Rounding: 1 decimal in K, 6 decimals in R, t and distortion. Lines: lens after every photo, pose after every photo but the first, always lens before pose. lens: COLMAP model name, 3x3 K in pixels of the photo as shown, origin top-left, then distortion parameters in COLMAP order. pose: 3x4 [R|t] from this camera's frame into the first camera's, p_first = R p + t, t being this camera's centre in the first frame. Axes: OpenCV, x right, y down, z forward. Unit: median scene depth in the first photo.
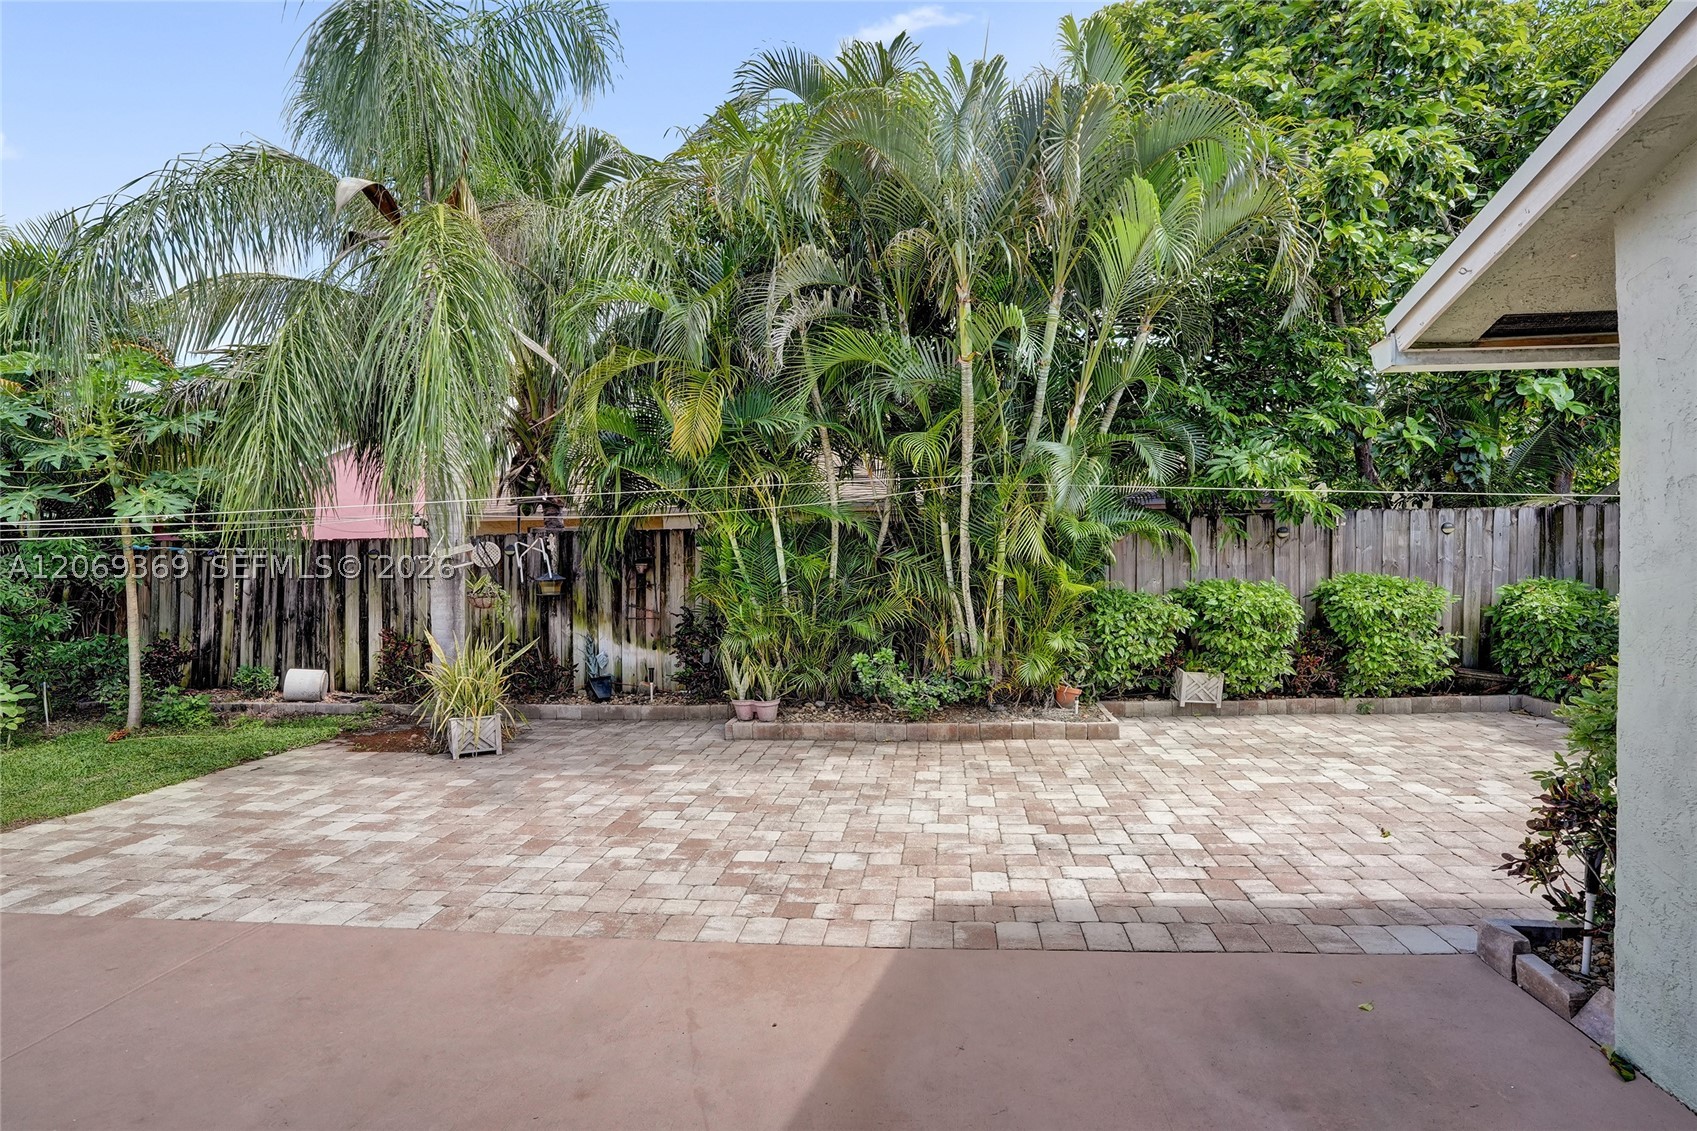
lens RADIAL K [[867.1, 0, 859.2], [0, 867.1, 559.6], [0, 0, 1]] dist [-0.073491, 0.028105]
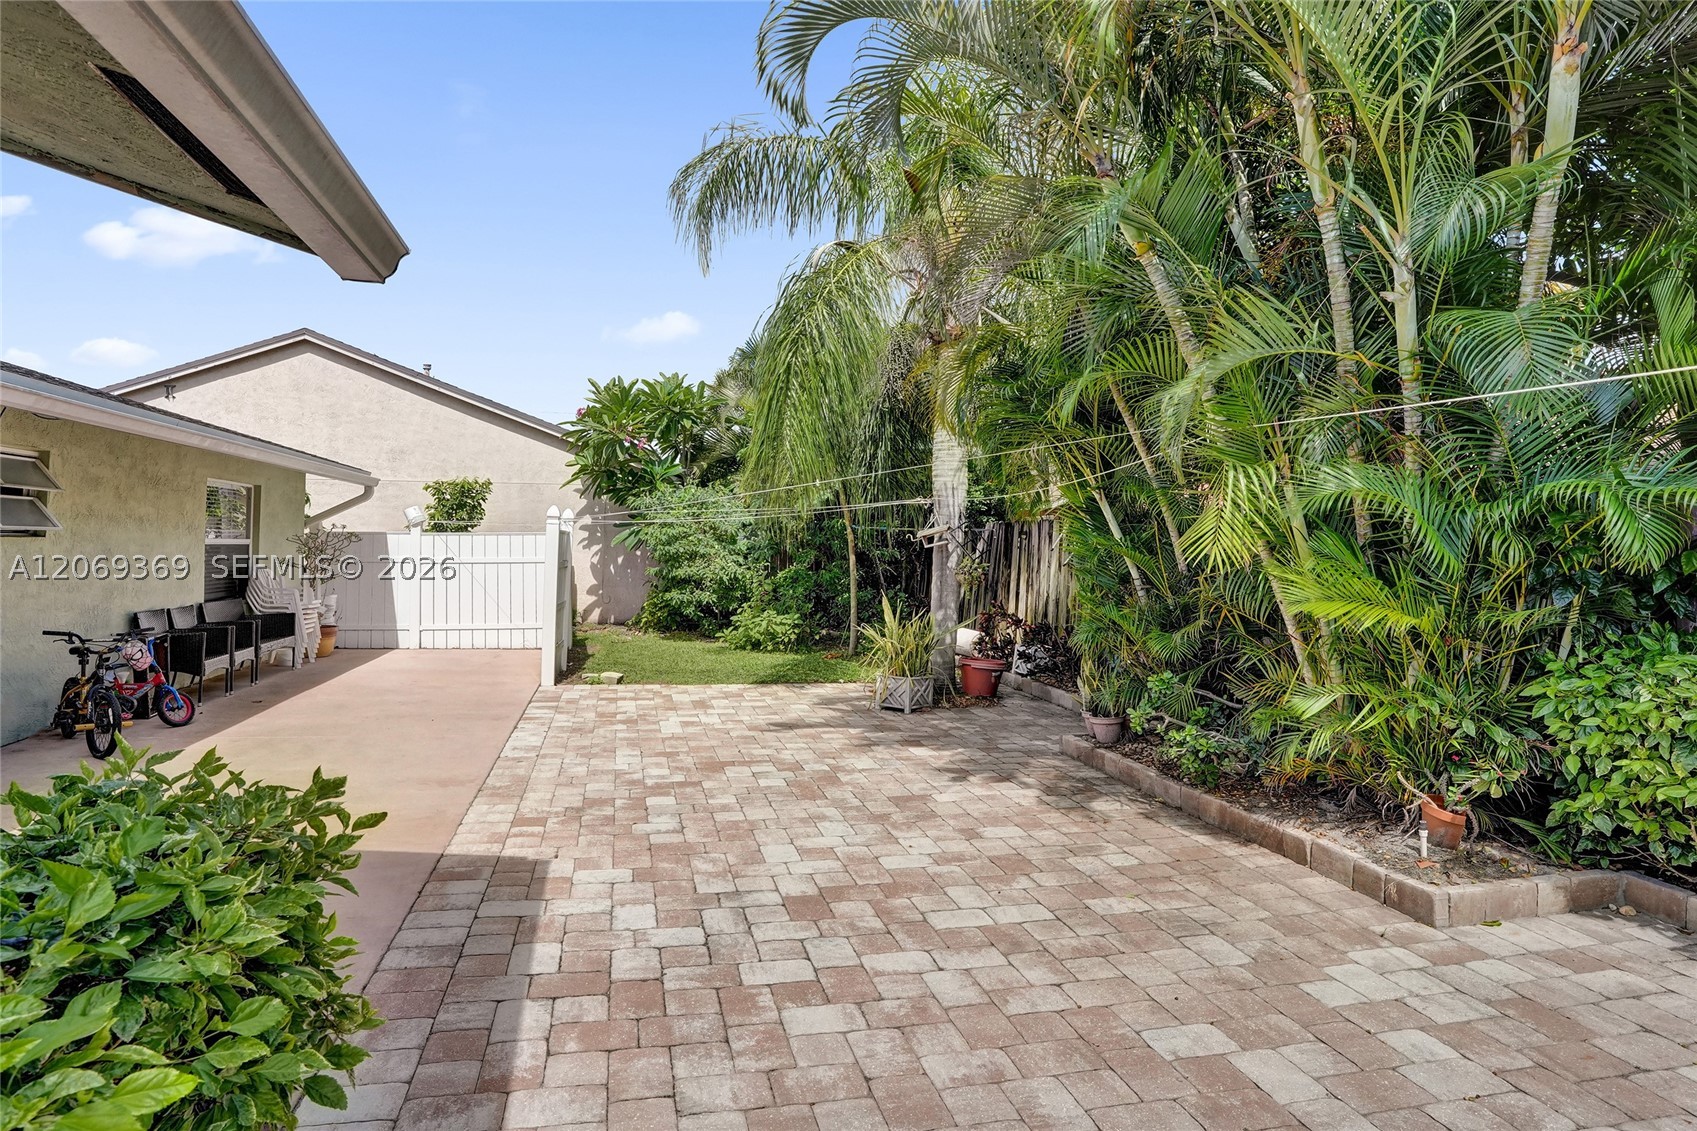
lens RADIAL K [[930.4, 0, 854.6], [0, 930.4, 528.7], [0, 0, 1]] dist [-0.081098, 0.041426]
pose [[0.322216, 0.002826, -0.946662, 0.926267], [-0.020741, 0.999777, -0.004075, -0.008868], [0.946439, 0.020948, 0.322203, 0.714121]]
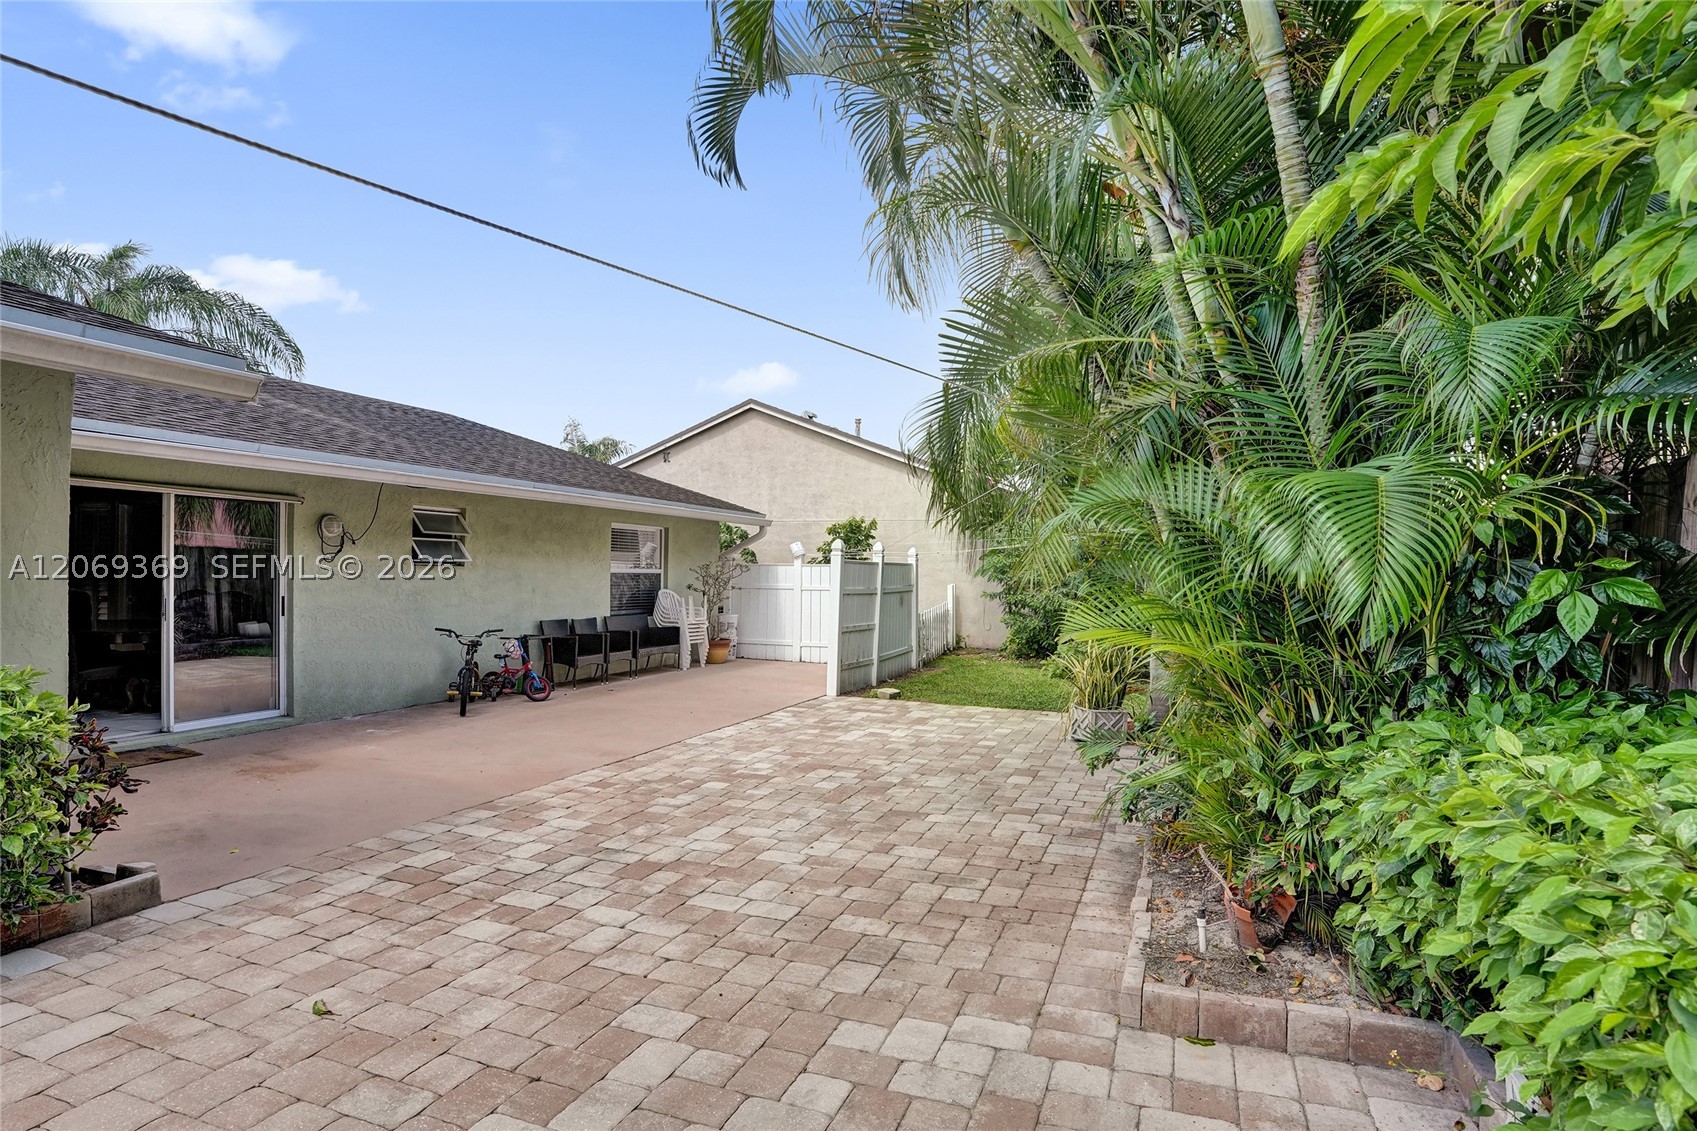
lens RADIAL K [[921.5, 0, 905.4], [0, 921.5, 571.9], [0, 0, 1]] dist [-0.079871, 0.036810]
pose [[-0.224792, 0.013125, -0.974318, 1.010849], [-0.016334, 0.999718, 0.017236, -0.014355], [0.974270, 0.019789, -0.224514, 1.355460]]
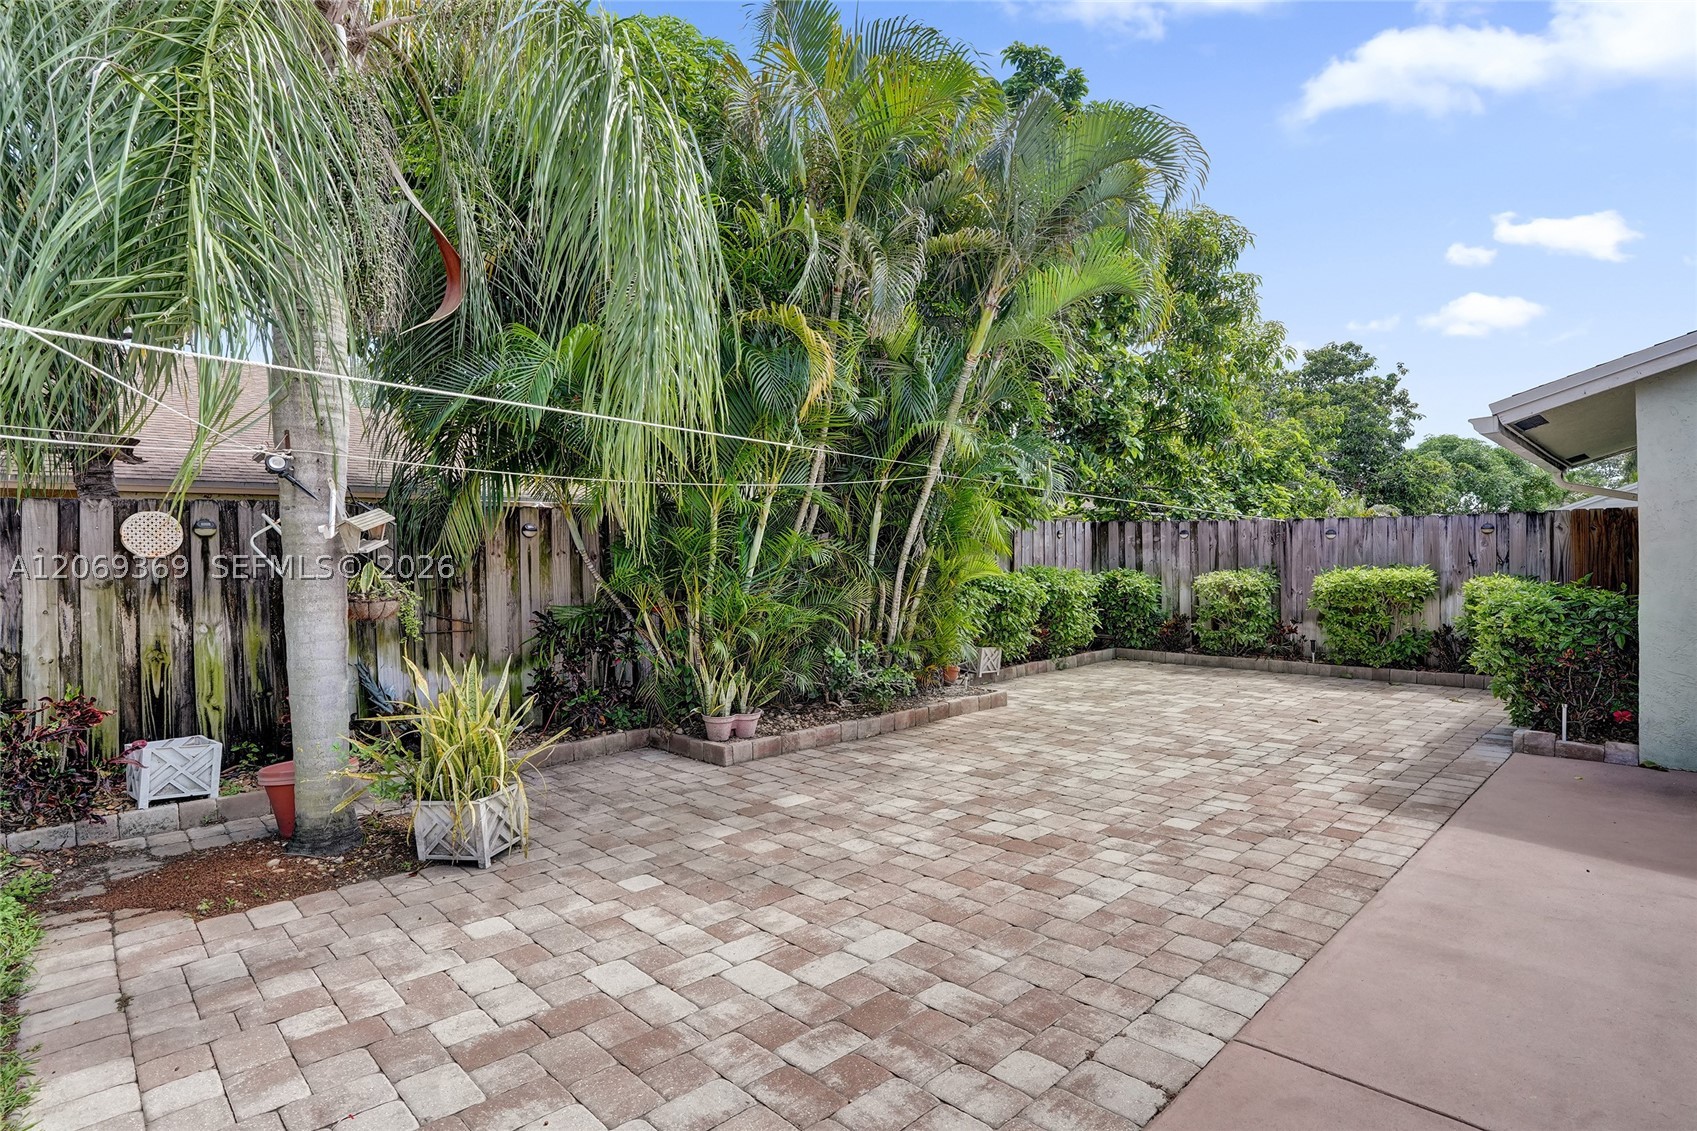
lens RADIAL K [[867.1, 0, 859.2], [0, 867.1, 559.6], [0, 0, 1]] dist [-0.073491, 0.028105]
pose [[0.656552, 0.004465, 0.754267, -0.965431], [0.005978, 0.999920, -0.011123, 0.034509], [-0.754257, 0.011812, 0.656473, 0.524956]]
